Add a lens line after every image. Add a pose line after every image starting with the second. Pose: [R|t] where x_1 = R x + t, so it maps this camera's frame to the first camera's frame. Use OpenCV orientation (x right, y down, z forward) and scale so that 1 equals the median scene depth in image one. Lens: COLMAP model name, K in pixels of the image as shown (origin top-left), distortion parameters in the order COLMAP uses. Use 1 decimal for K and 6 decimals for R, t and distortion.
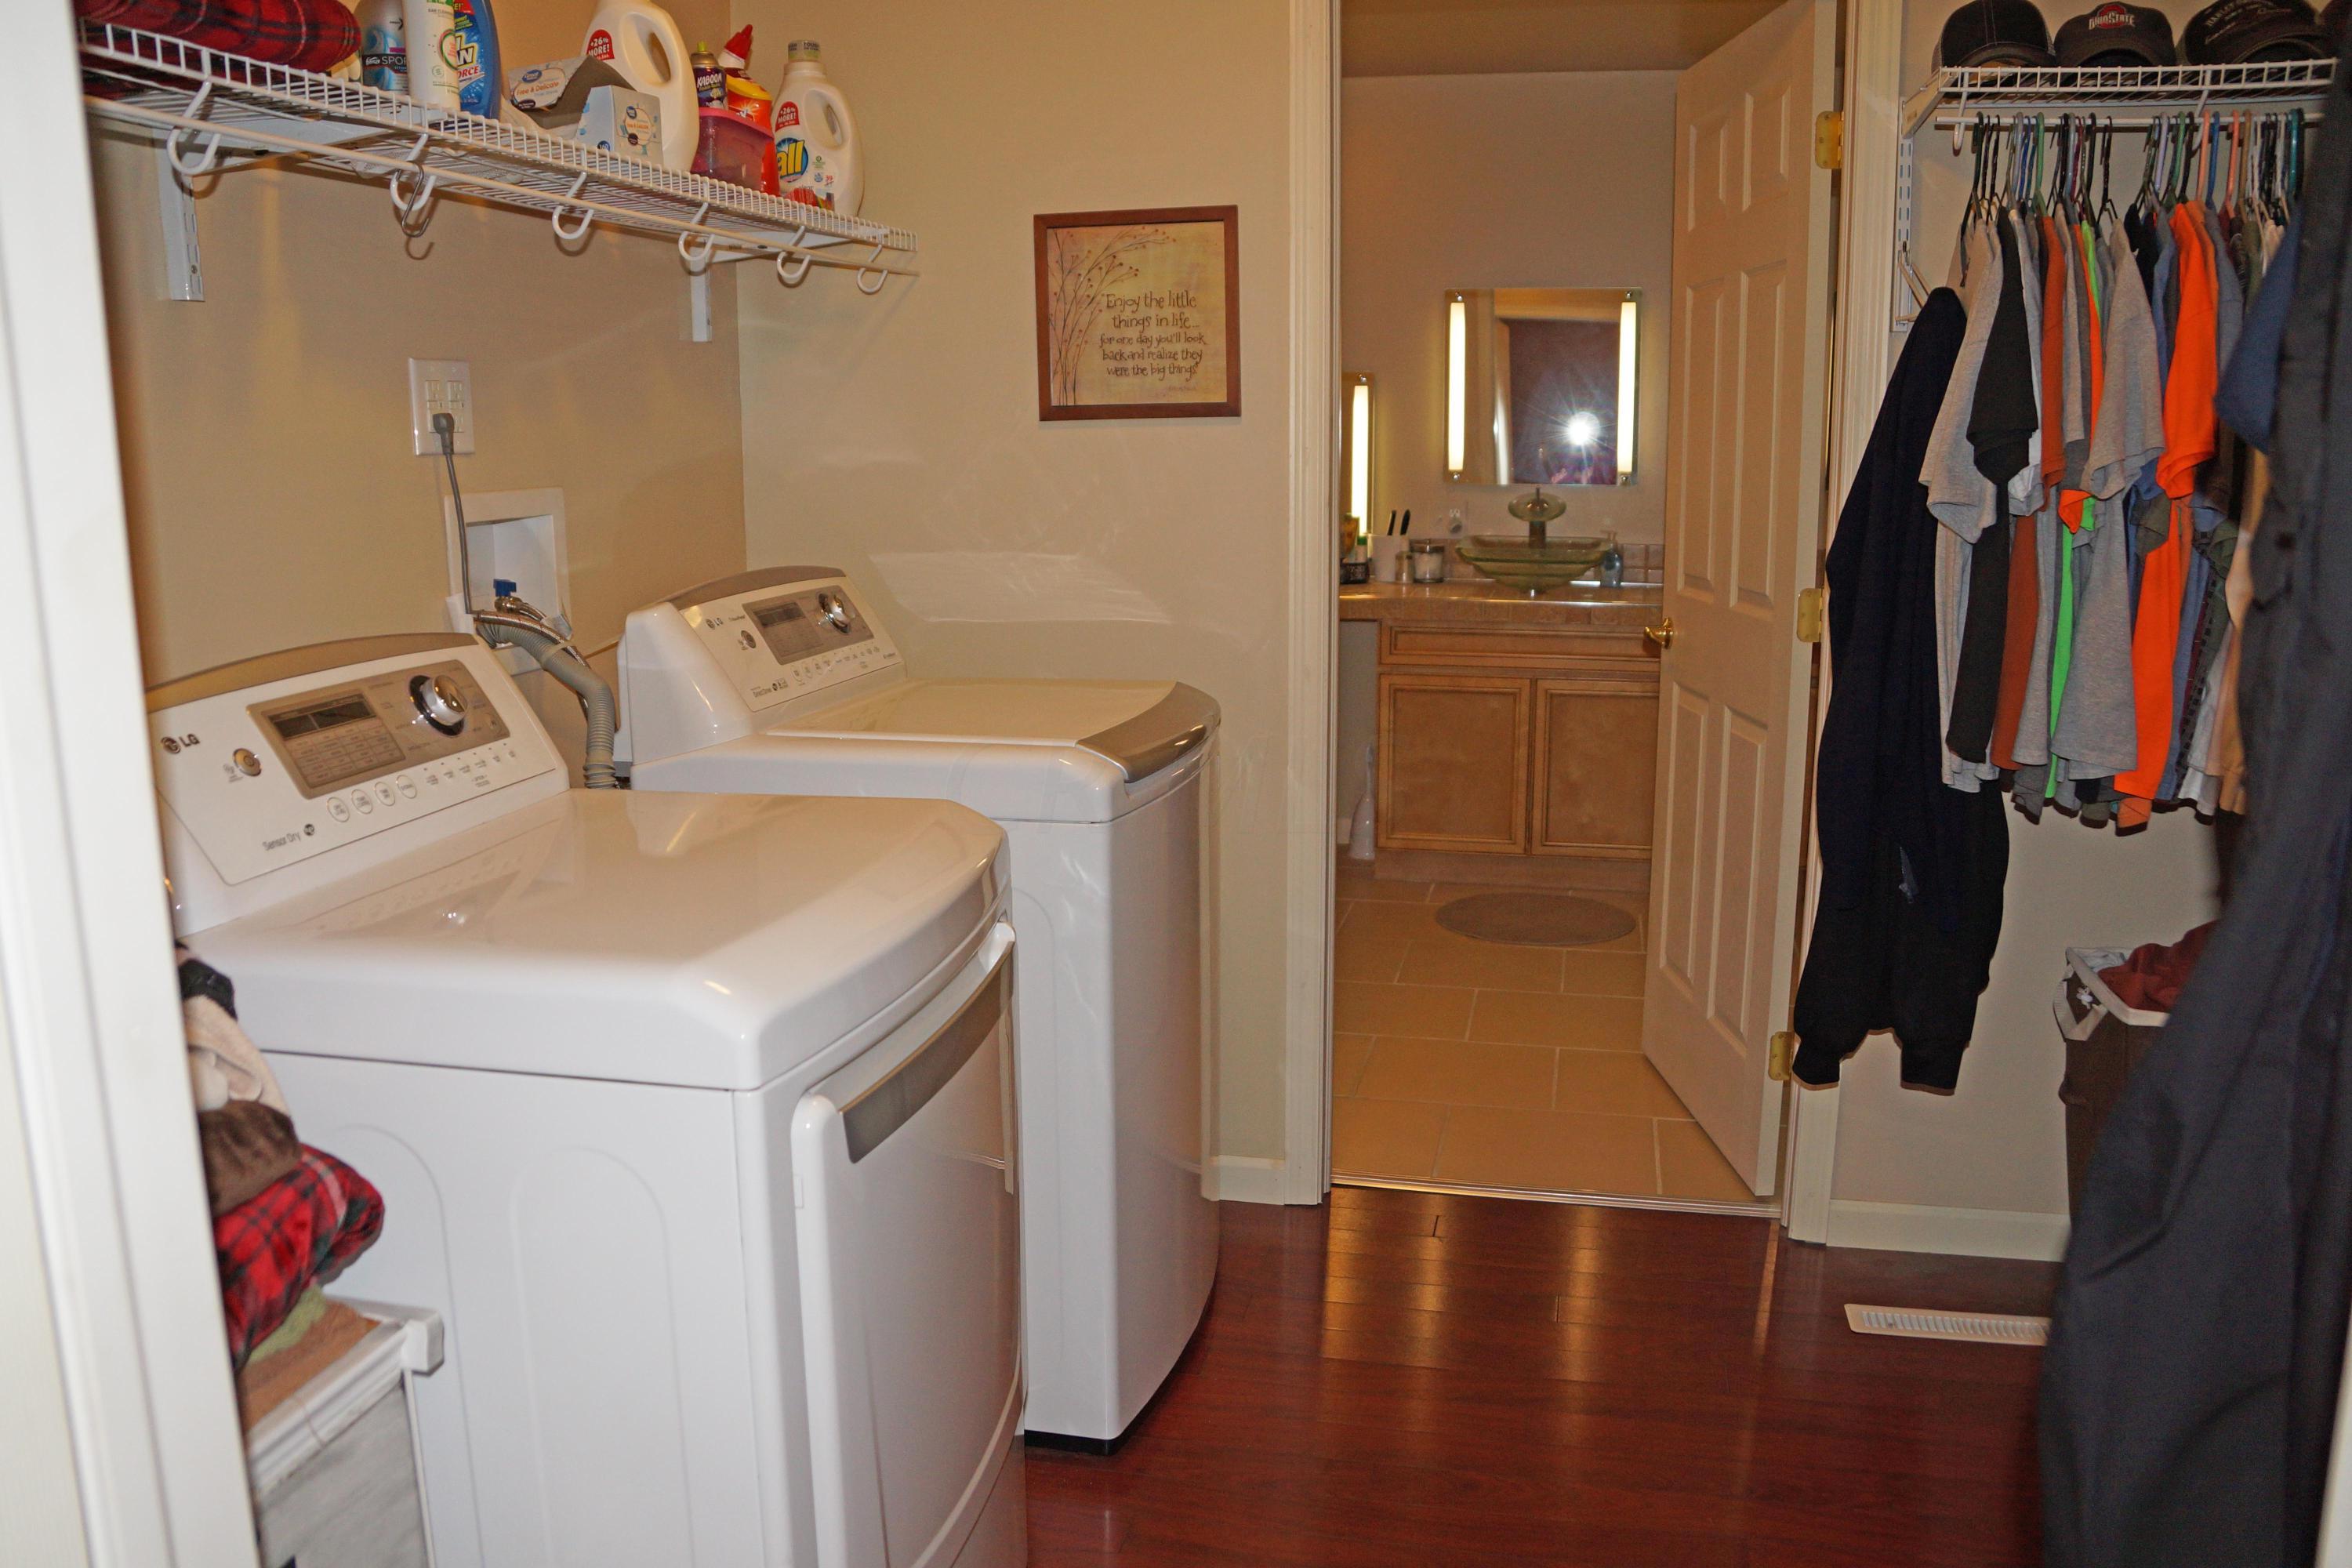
lens RADIAL K [[1855.5, 0, 1179.3], [0, 1855.5, 787.5], [0, 0, 1]] dist [-0.172276, 0.120879]
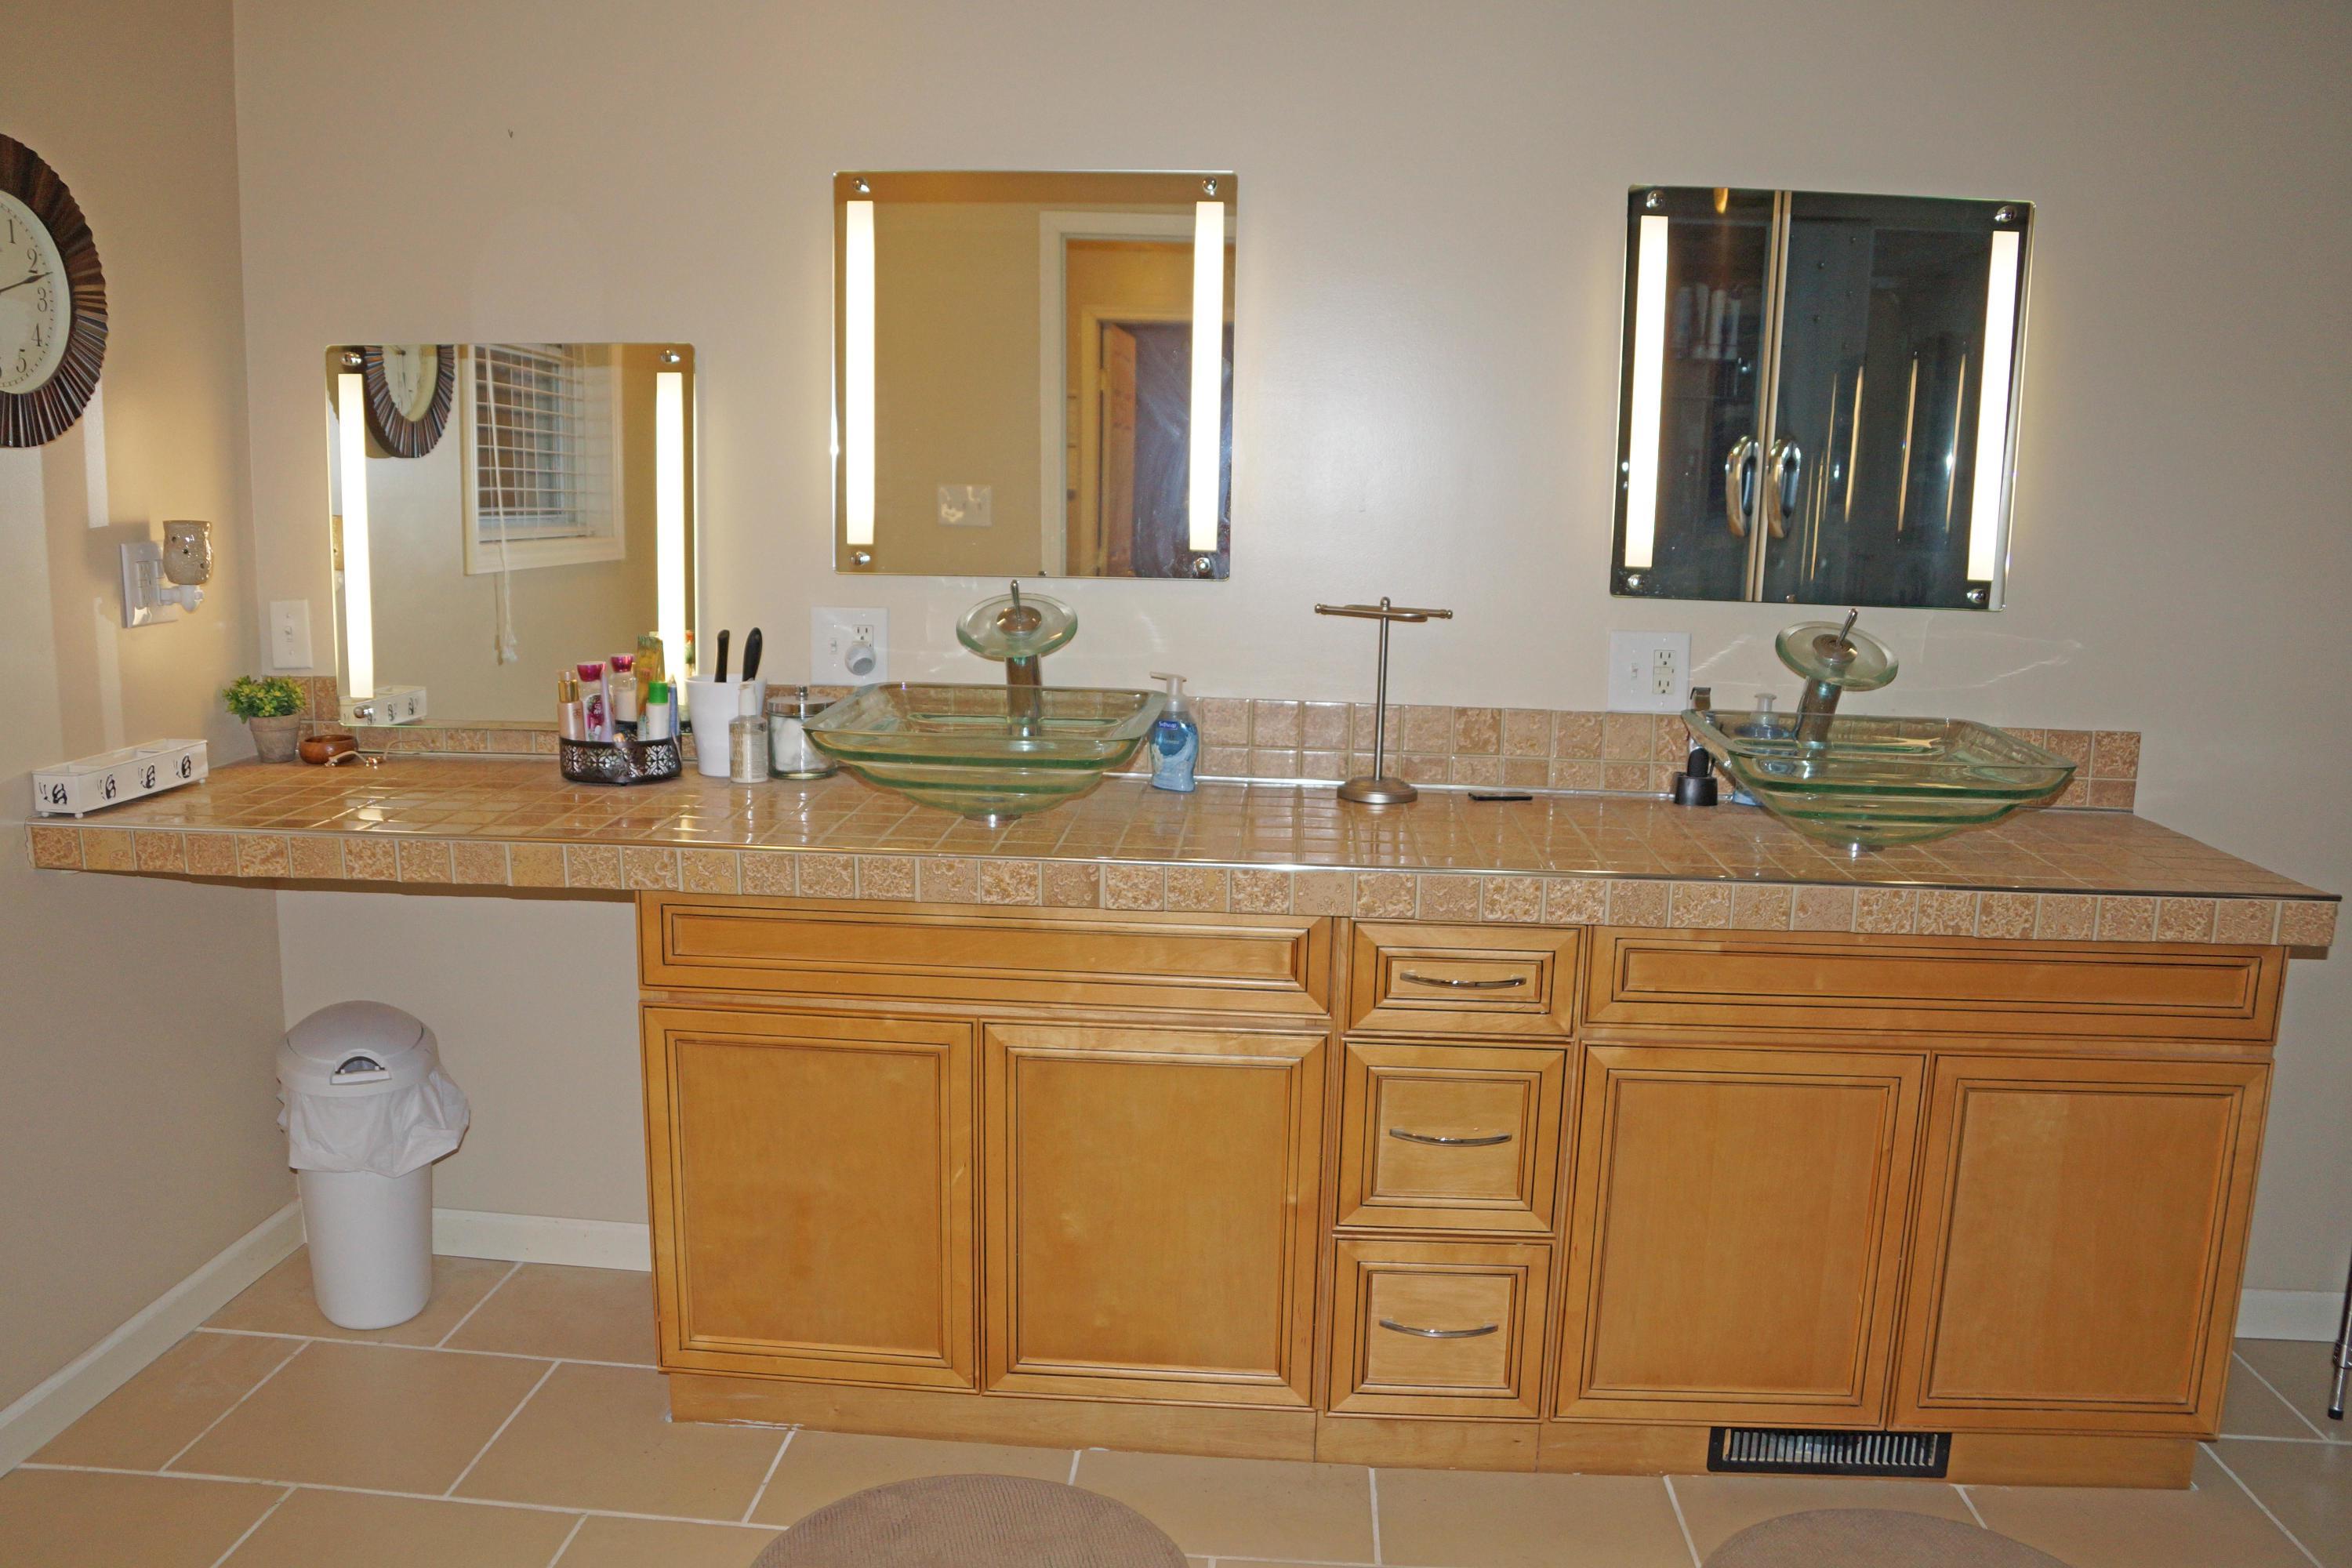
lens RADIAL K [[1855.5, 0, 1172.1], [0, 1855.5, 787.2], [0, 0, 1]] dist [-0.172276, 0.120879]
pose [[0.989352, -0.005771, 0.145431, 0.162528], [0.008656, 0.999778, -0.019213, -0.099601], [-0.145288, 0.020267, 0.989182, 0.513591]]
